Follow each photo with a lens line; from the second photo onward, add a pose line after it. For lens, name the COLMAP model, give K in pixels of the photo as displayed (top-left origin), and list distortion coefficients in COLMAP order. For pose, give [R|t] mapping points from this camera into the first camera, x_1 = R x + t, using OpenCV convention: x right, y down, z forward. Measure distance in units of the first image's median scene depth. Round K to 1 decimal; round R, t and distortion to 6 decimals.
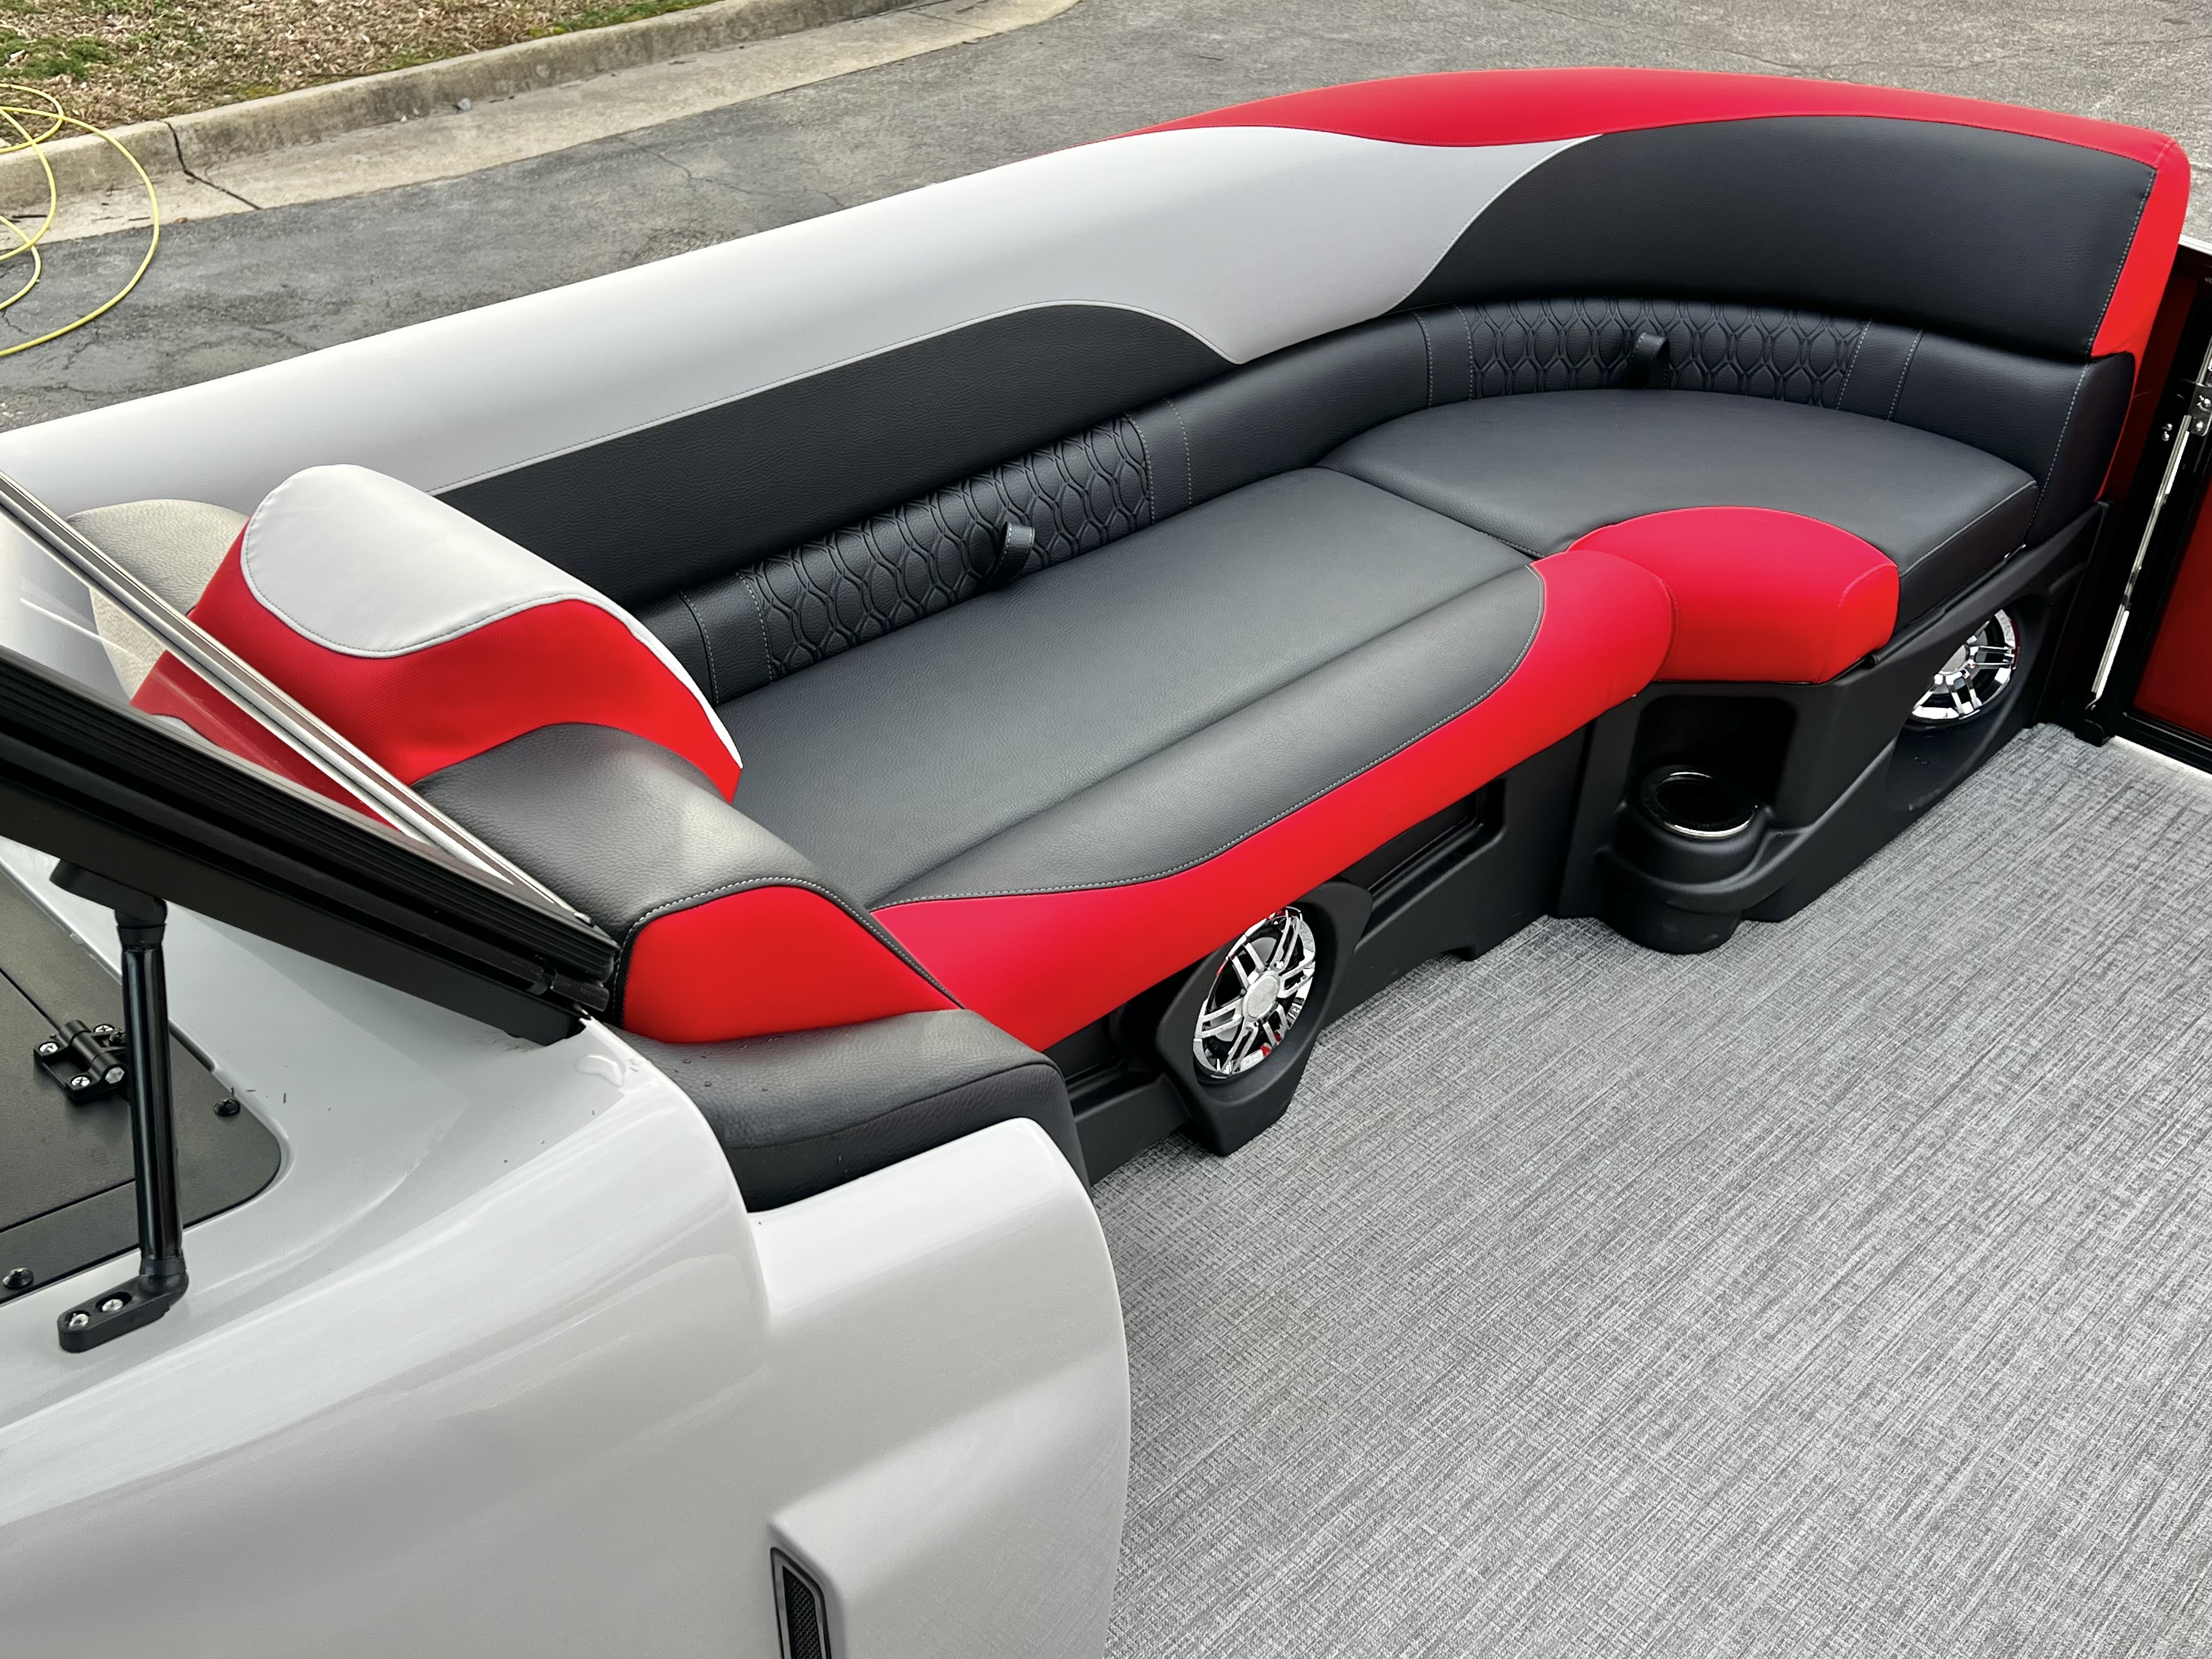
lens RADIAL K [[2338.9, 0, 1113.5], [0, 2338.9, 833.6], [0, 0, 1]] dist [0.016726, 0.000000]
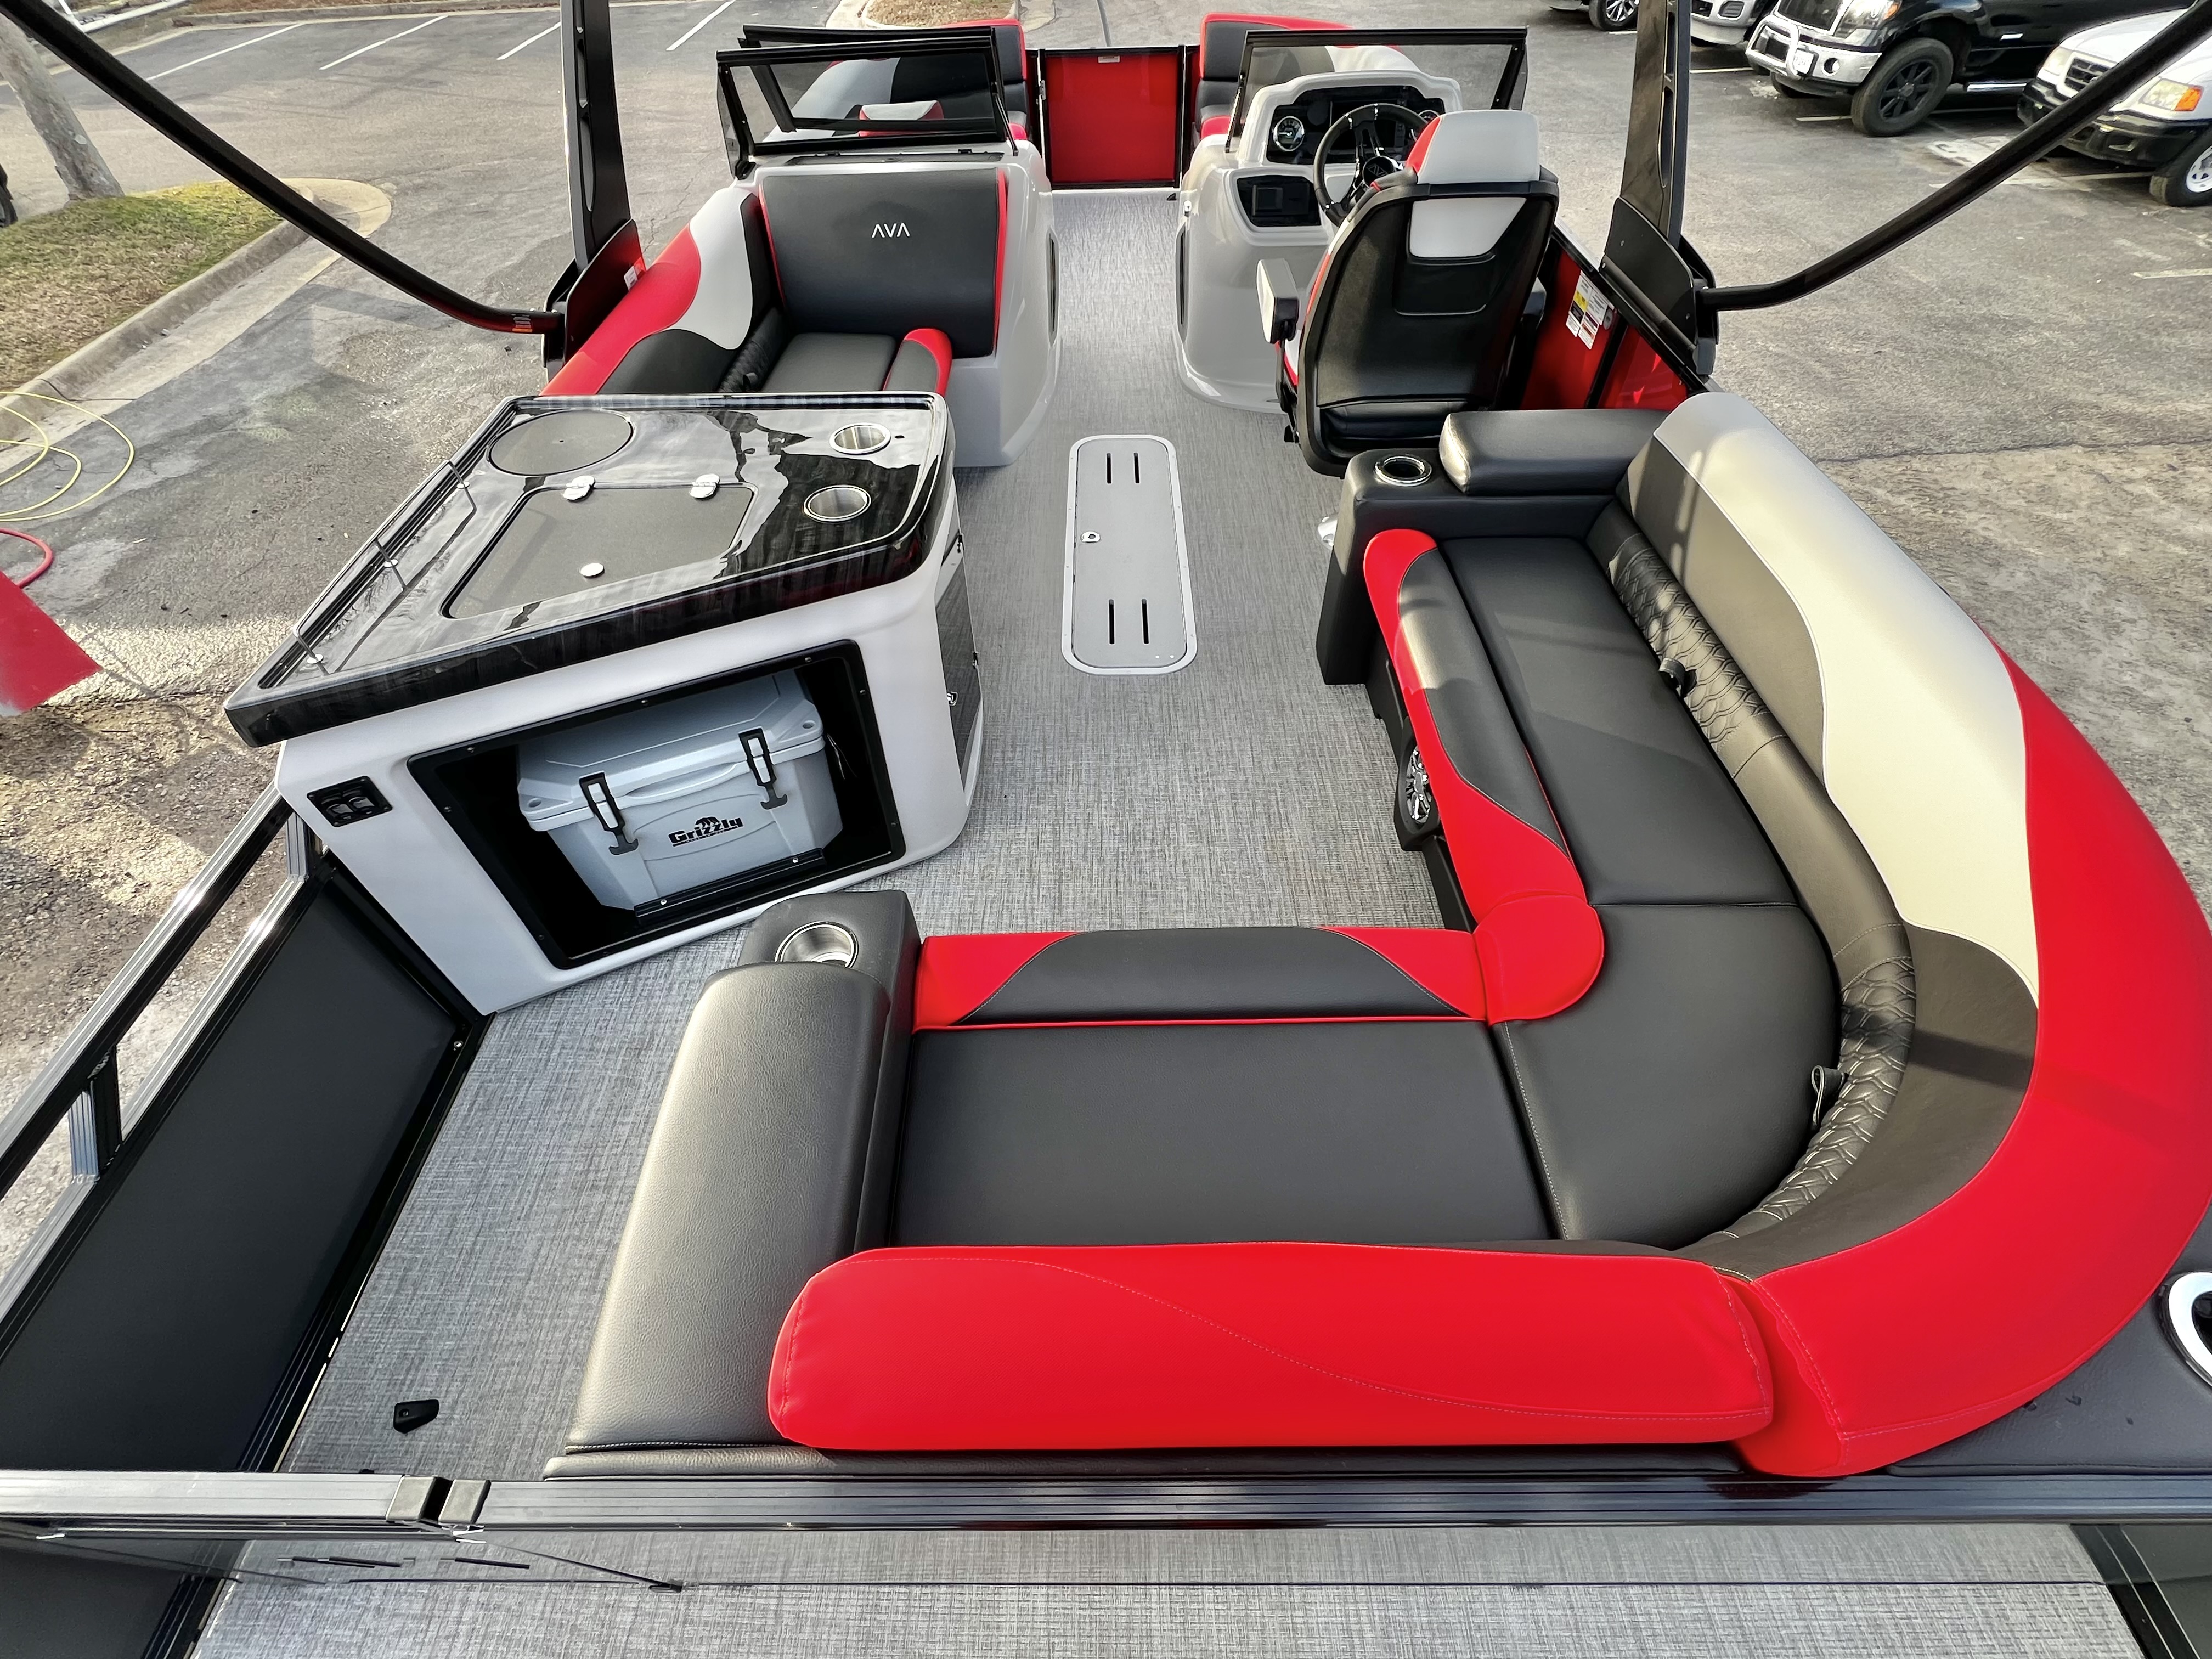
lens RADIAL K [[974.8, 0, 1101.6], [0, 974.8, 829.7], [0, 0, 1]] dist [-0.006358, 0.000006]
pose [[0.724158, -0.552274, 0.413024, -1.099427], [0.425582, 0.829138, 0.362506, 0.366324], [-0.542656, -0.086736, 0.835465, -0.749297]]
